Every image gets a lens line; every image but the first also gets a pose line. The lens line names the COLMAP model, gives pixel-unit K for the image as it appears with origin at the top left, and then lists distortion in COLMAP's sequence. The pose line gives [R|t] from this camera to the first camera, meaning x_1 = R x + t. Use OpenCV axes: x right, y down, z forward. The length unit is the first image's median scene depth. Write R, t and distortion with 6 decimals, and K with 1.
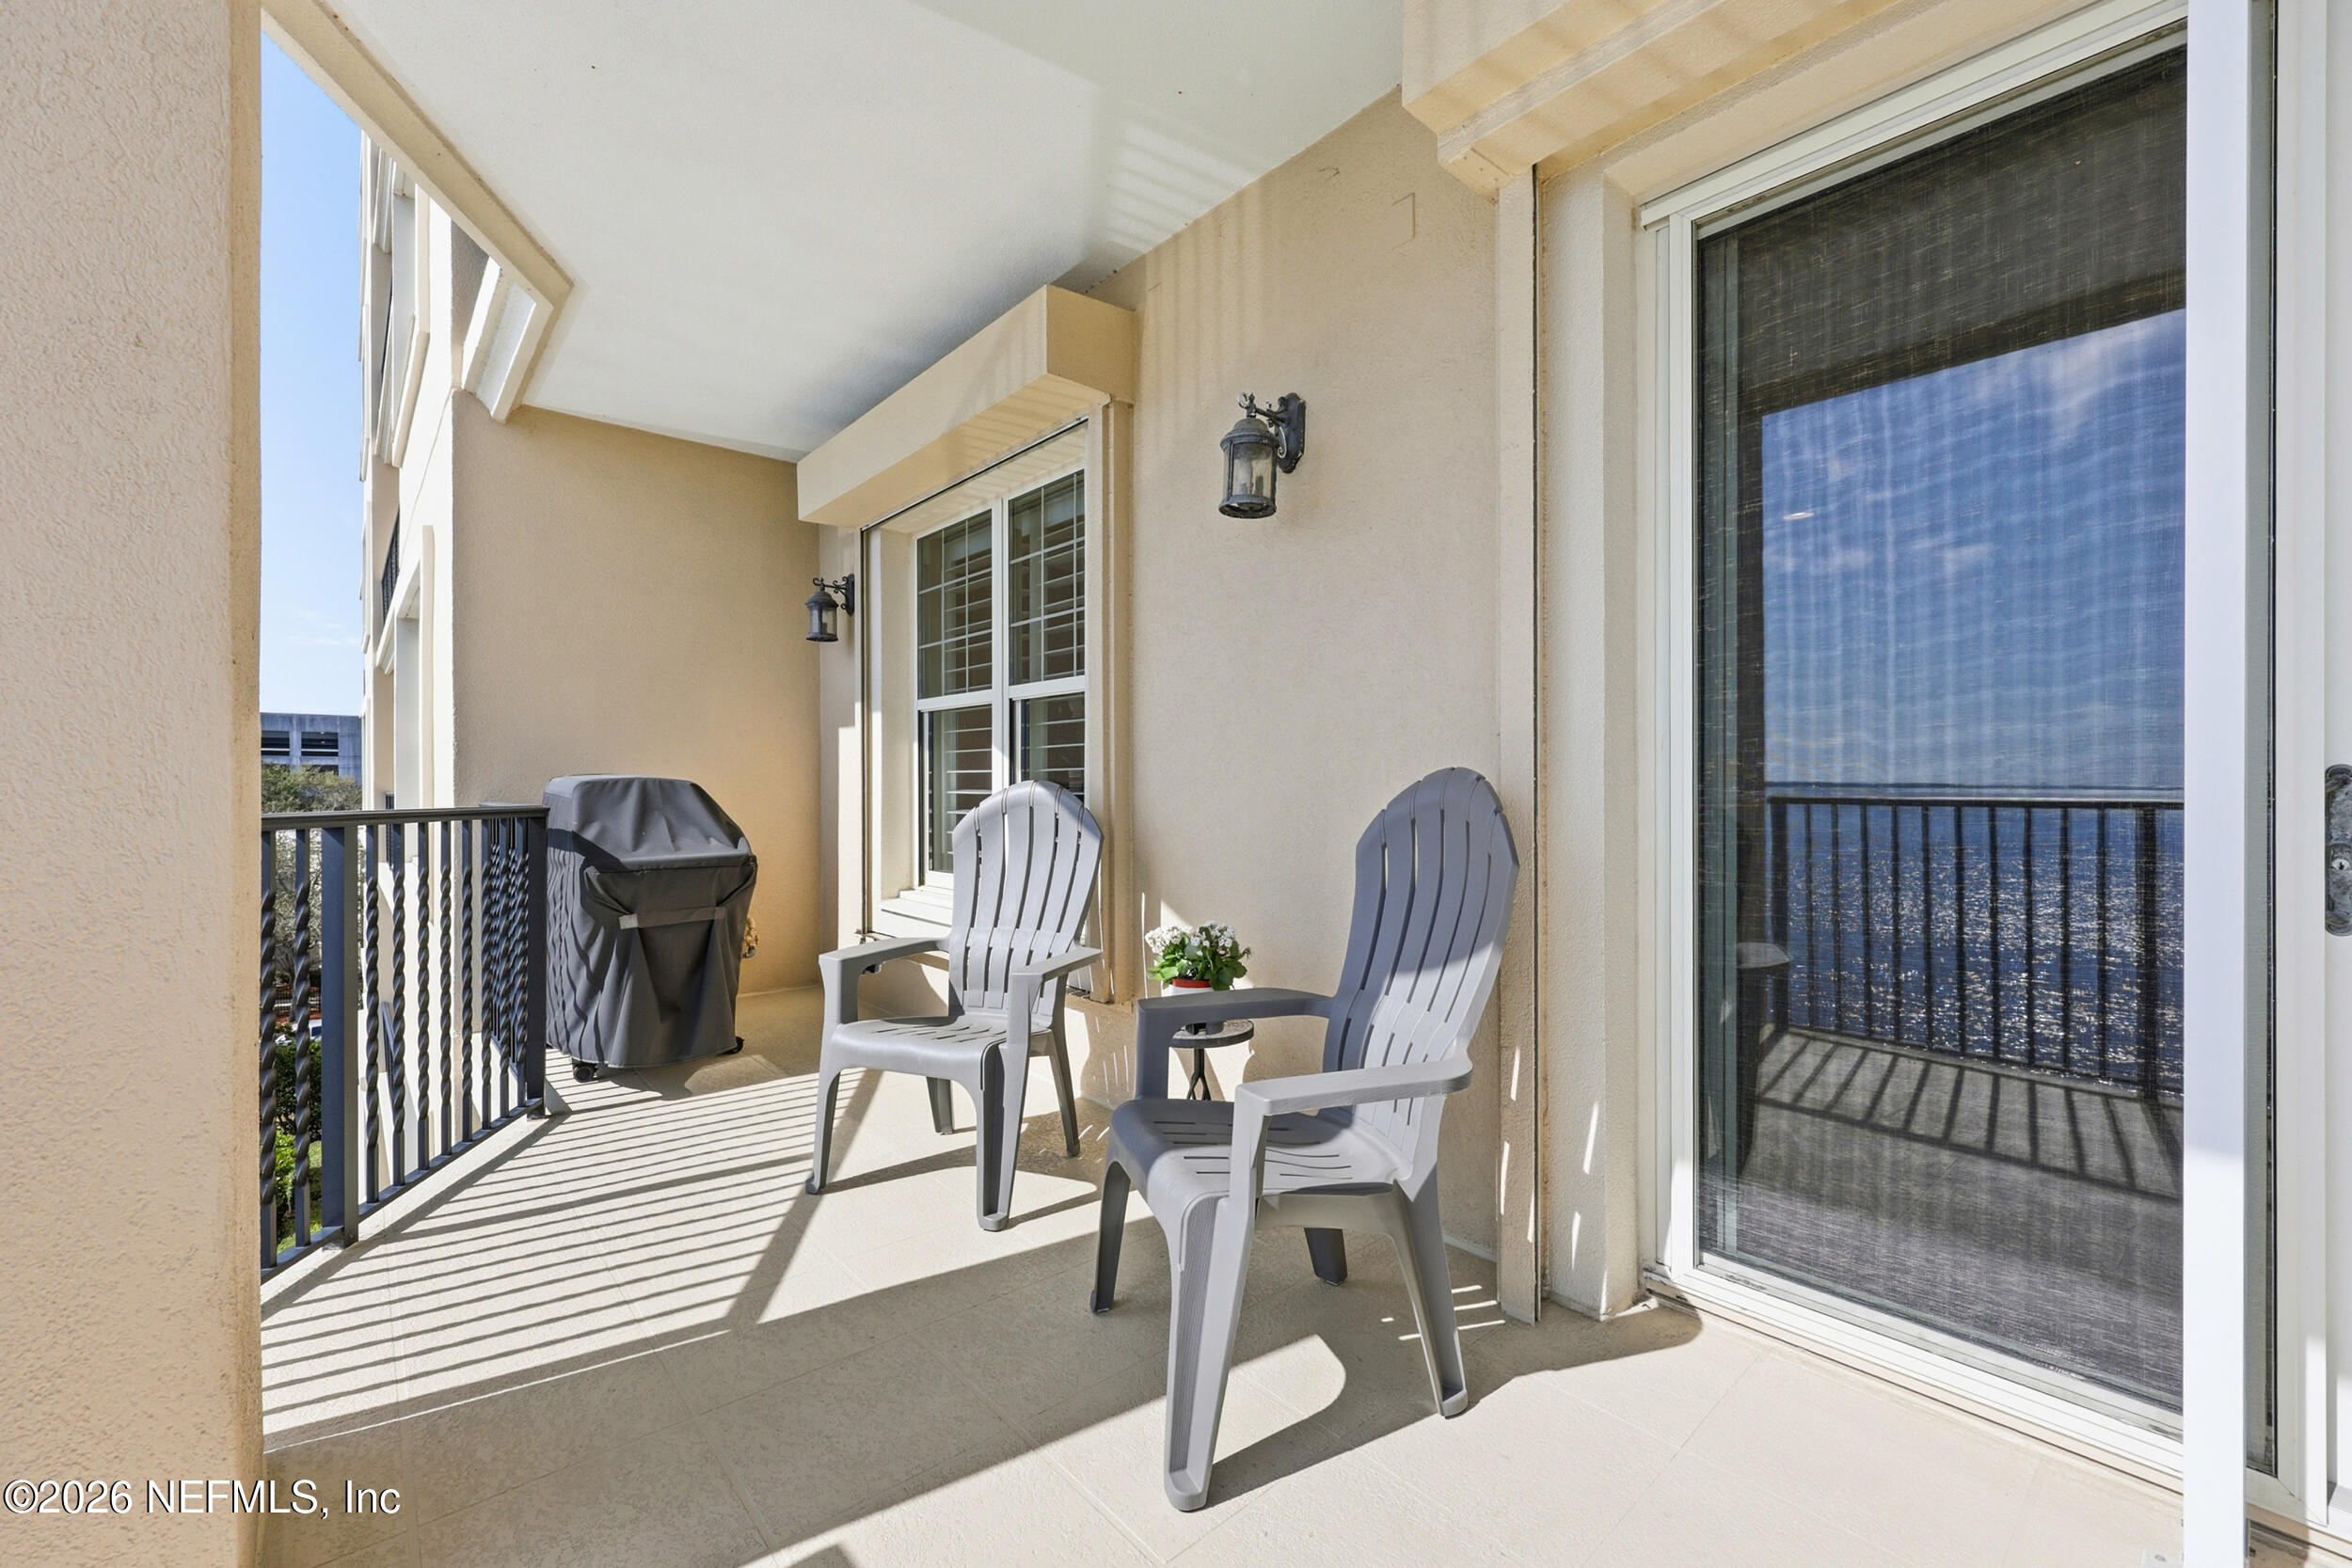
lens RADIAL K [[946.9, 0, 1176.0], [0, 946.9, 784.0], [0, 0, 1]] dist [-0.001138, -0.000011]
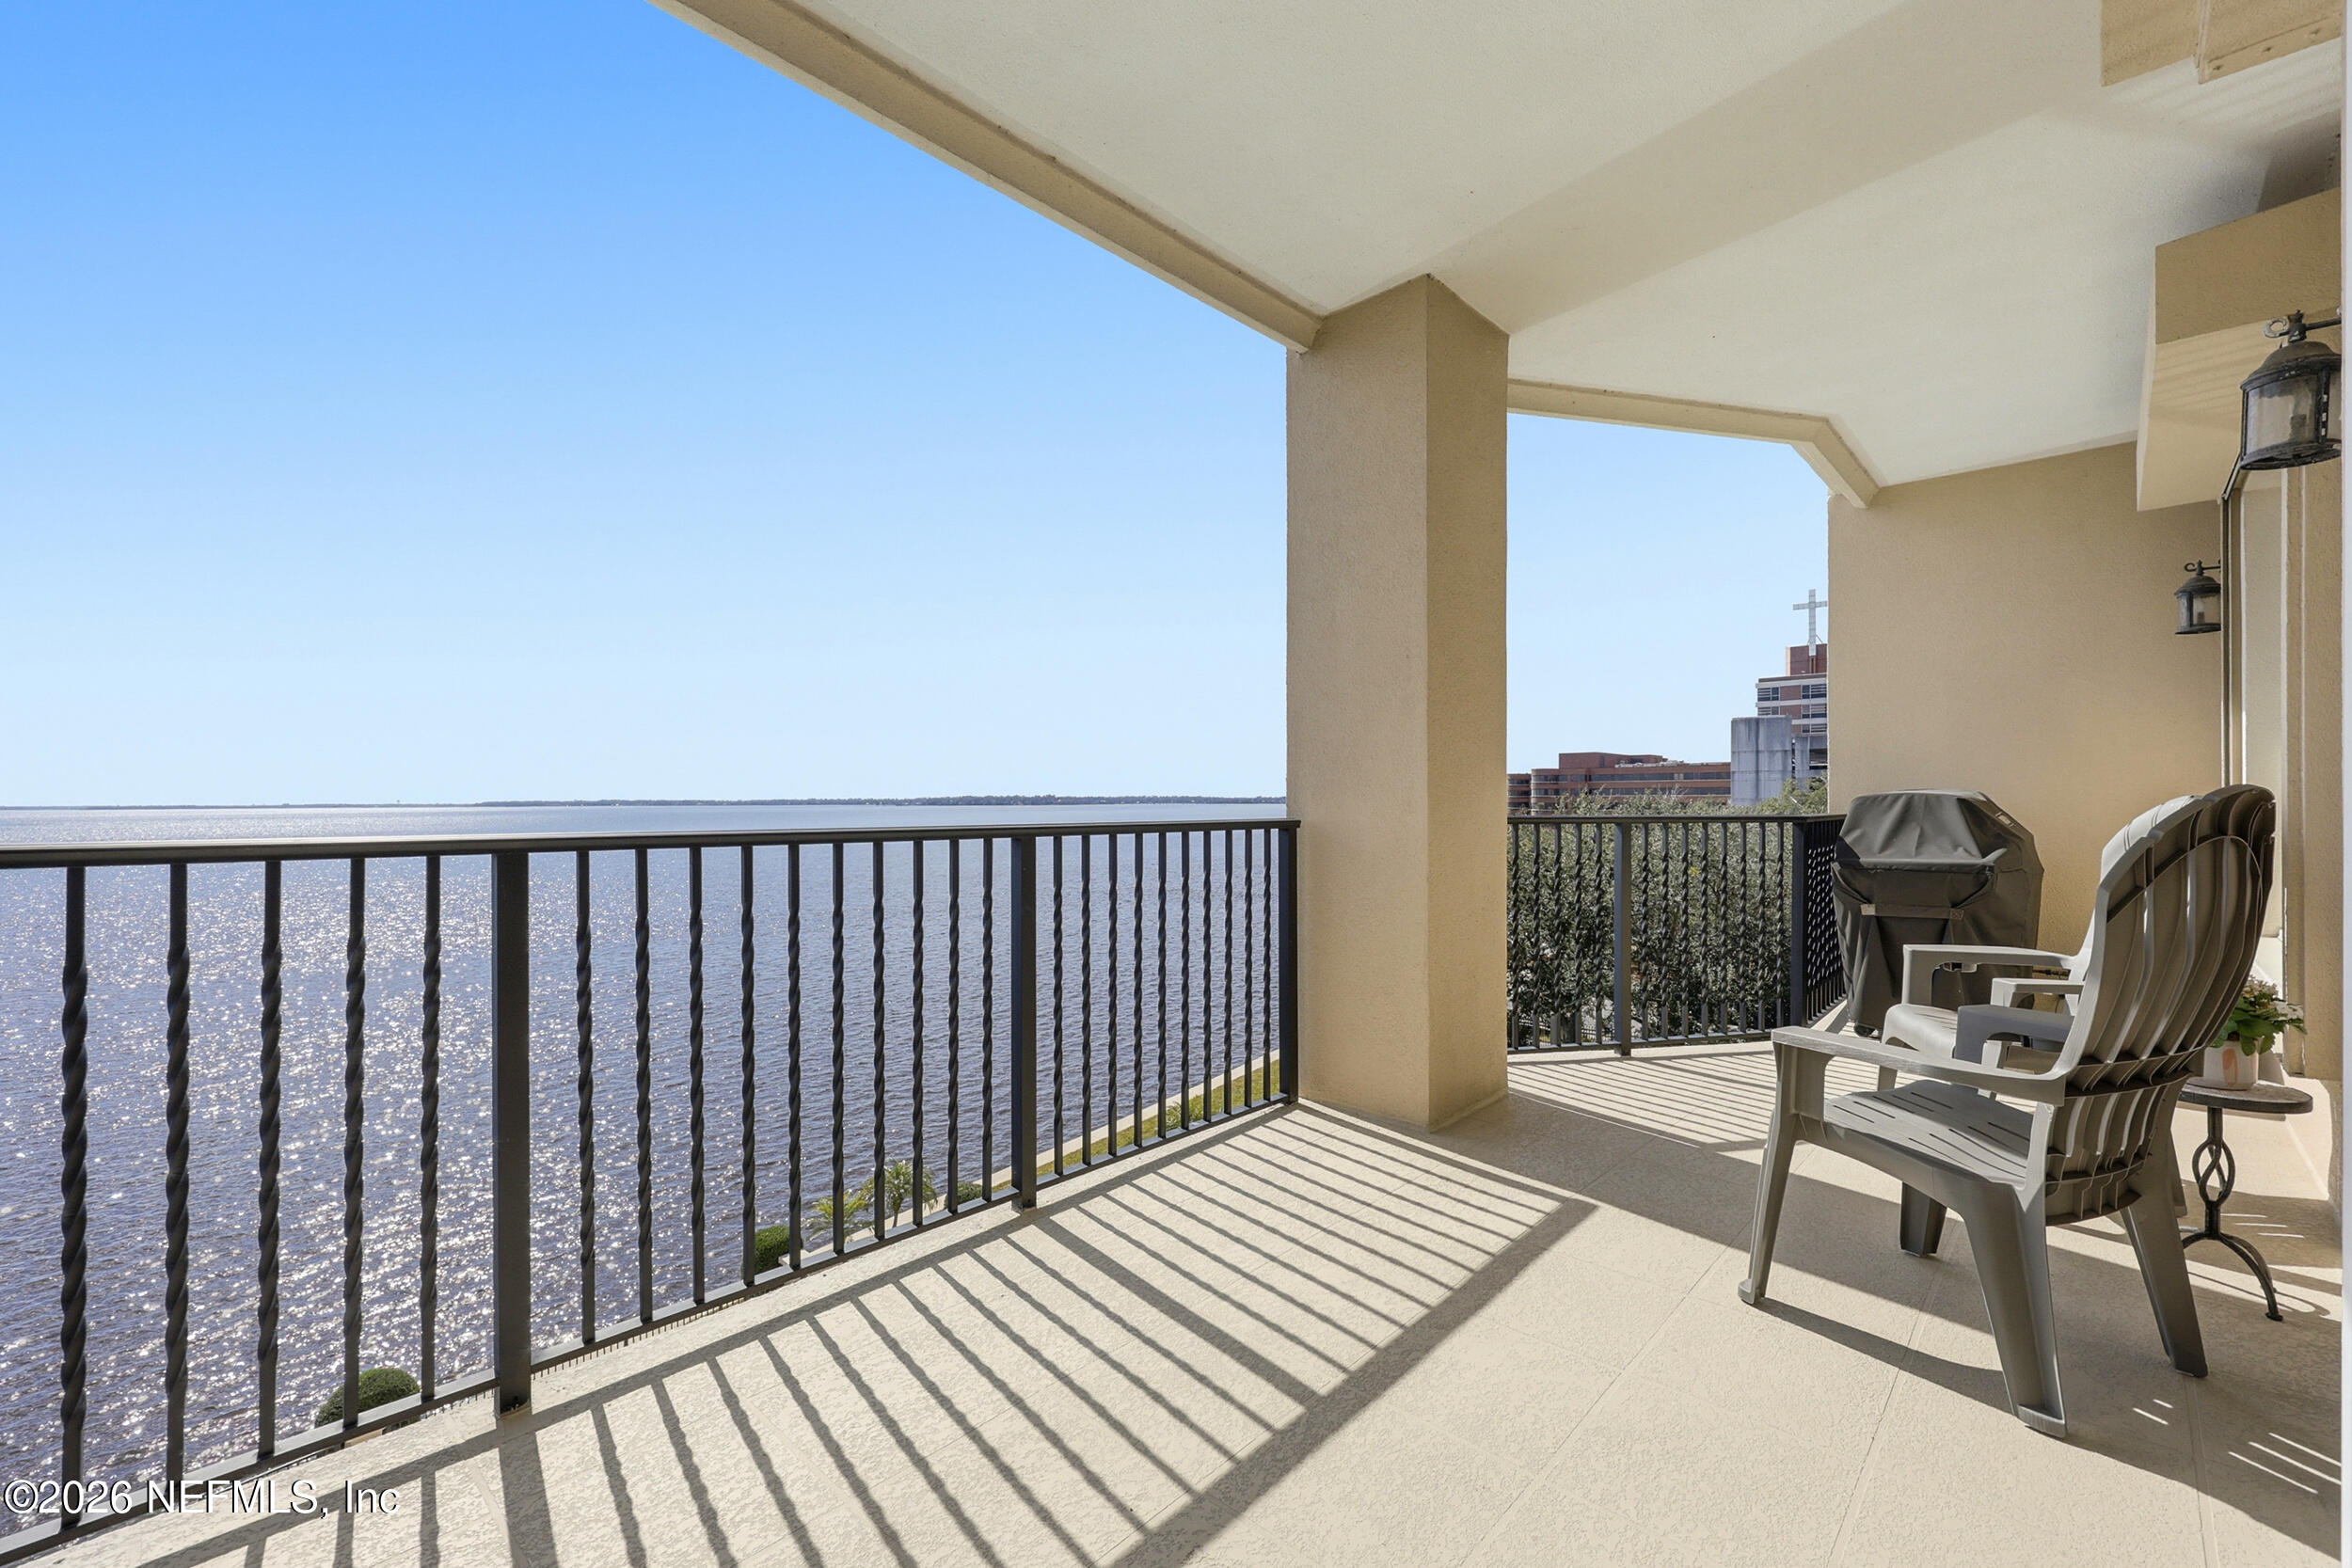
lens RADIAL K [[946.9, 0, 1176.0], [0, 946.9, 784.0], [0, 0, 1]] dist [-0.001138, -0.000011]
pose [[0.085908, -0.009139, -0.996261, 0.561290], [0.000624, 0.999958, -0.009119, -0.007249], [0.996303, 0.000162, 0.085910, -0.002080]]
